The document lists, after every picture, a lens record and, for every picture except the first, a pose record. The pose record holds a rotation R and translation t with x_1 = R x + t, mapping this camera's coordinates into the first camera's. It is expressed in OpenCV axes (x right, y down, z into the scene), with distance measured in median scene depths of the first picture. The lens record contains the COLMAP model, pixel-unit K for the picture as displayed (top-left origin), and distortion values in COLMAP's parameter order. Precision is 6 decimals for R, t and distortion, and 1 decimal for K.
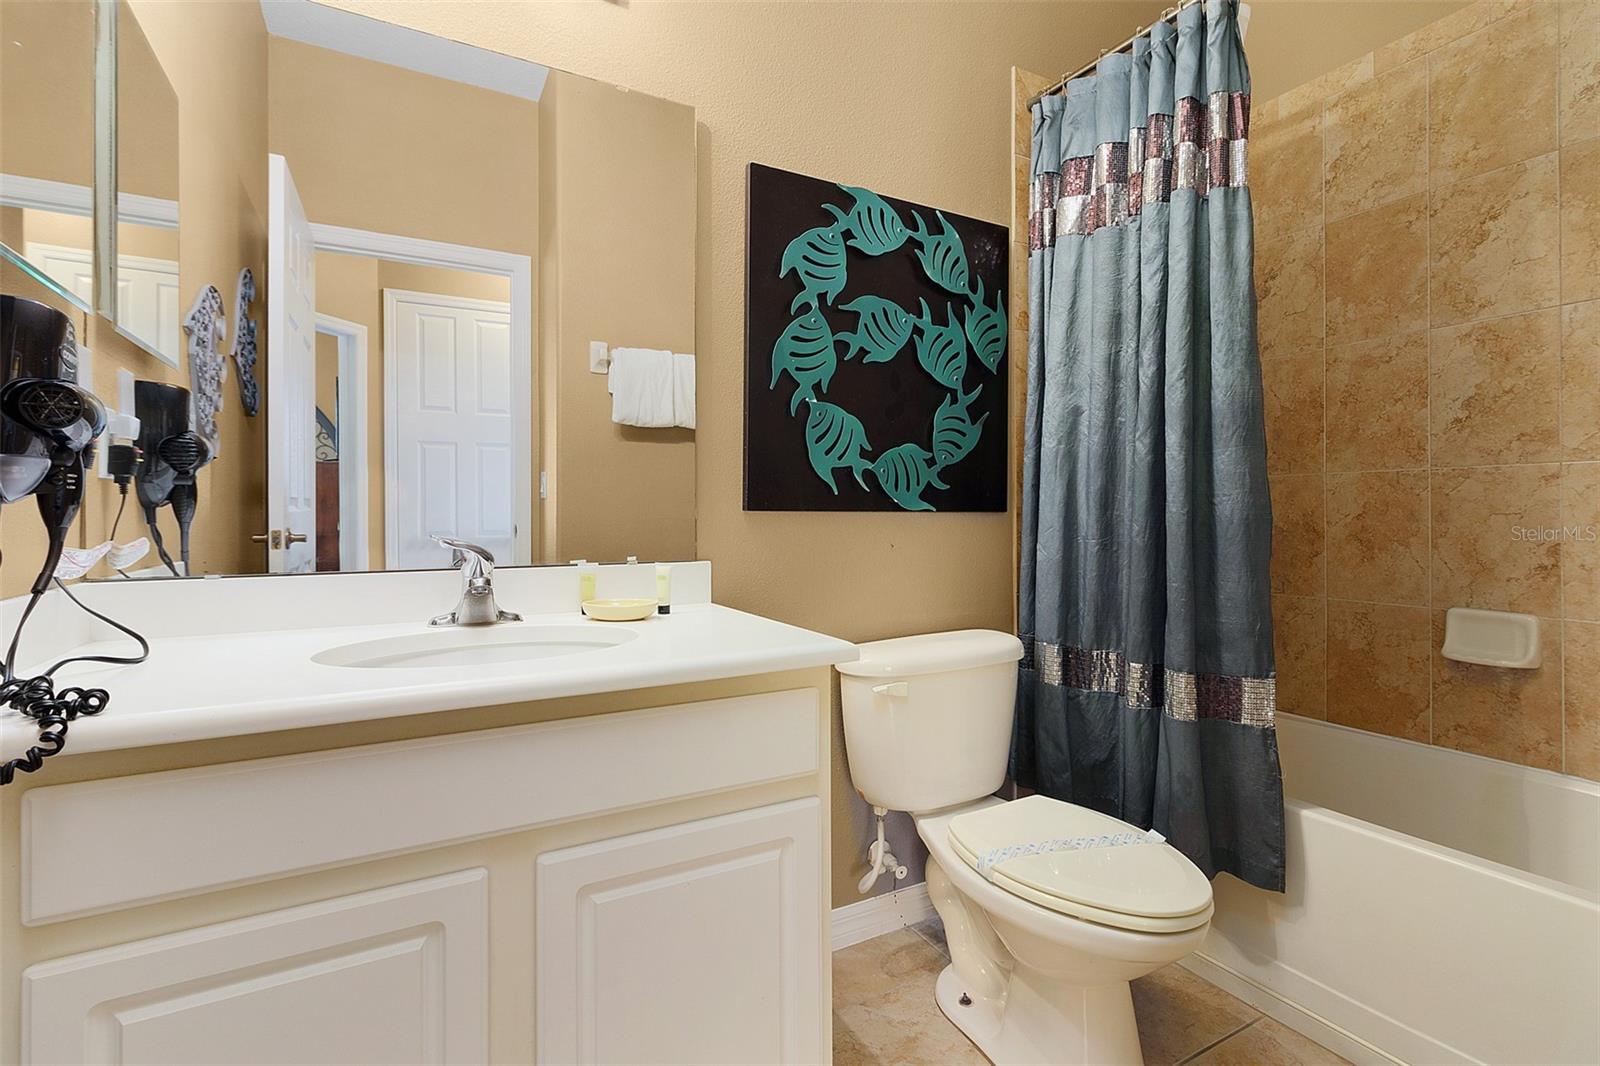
lens RADIAL K [[759.7, 0, 797.0], [0, 759.7, 524.0], [0, 0, 1]] dist [-0.000242, 0.001082]
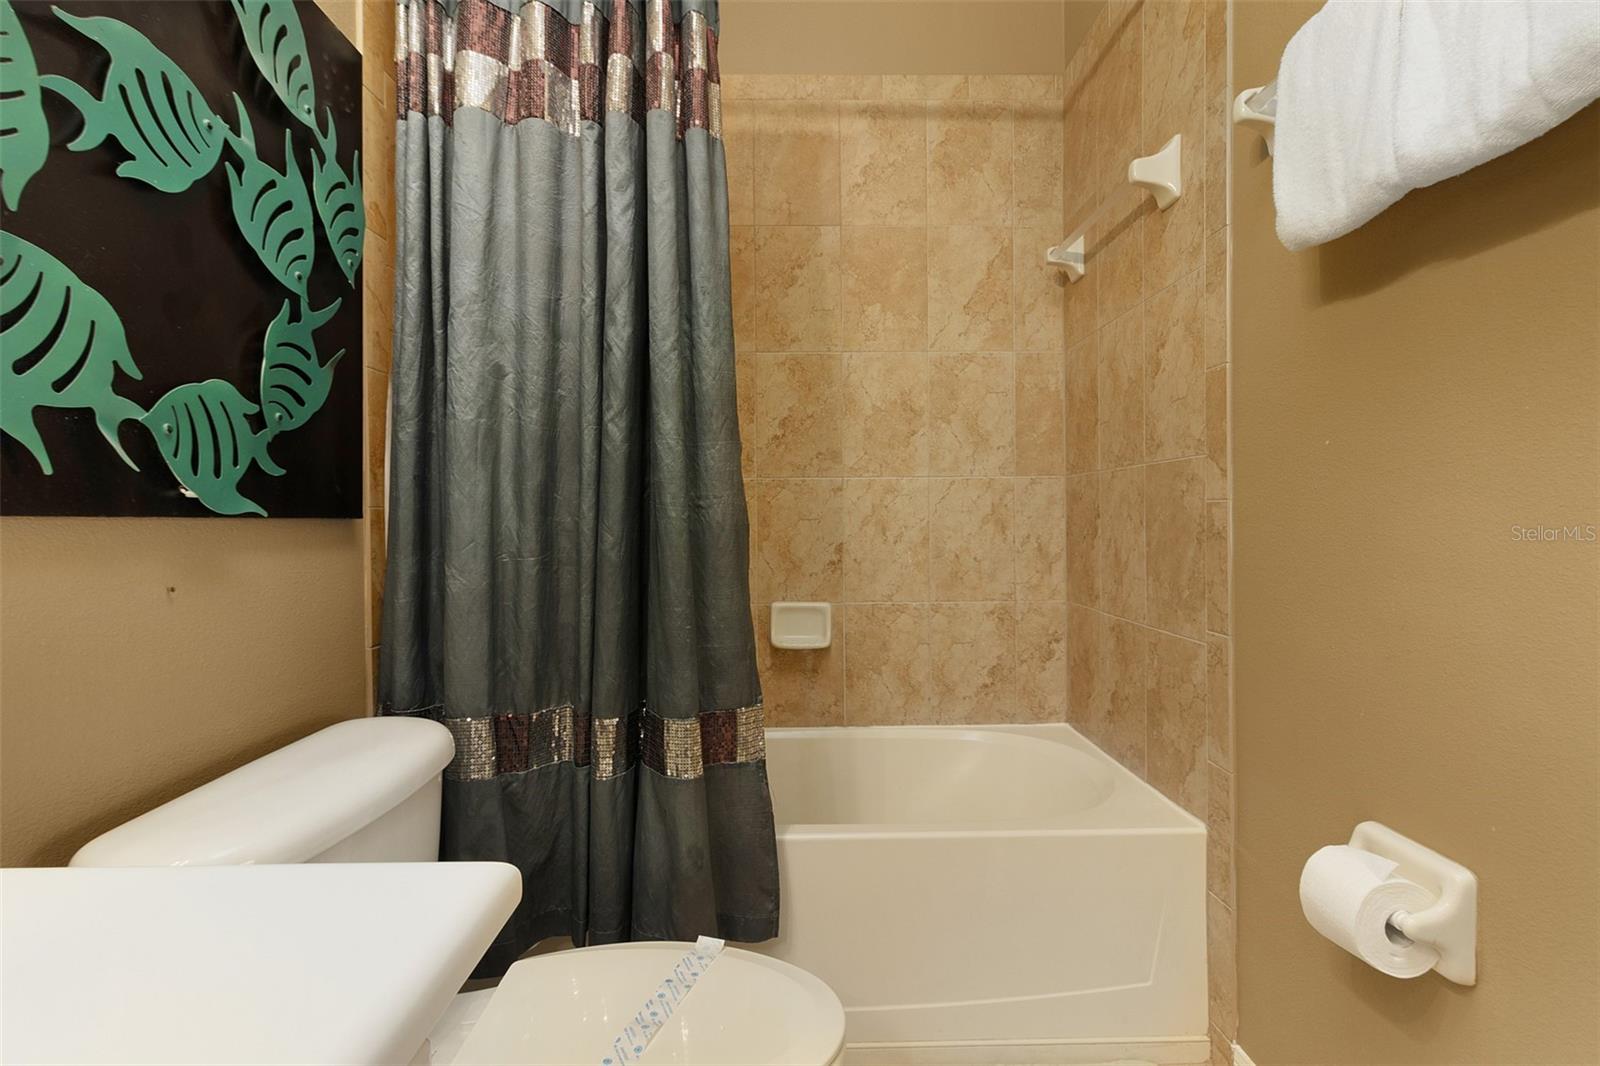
lens RADIAL K [[759.7, 0, 803.2], [0, 759.7, 529.6], [0, 0, 1]] dist [-0.000242, 0.001082]
pose [[0.453524, -0.013496, 0.891142, -0.125029], [0.017991, 0.999820, 0.005985, -0.004395], [-0.891062, 0.013318, 0.453686, 0.453377]]
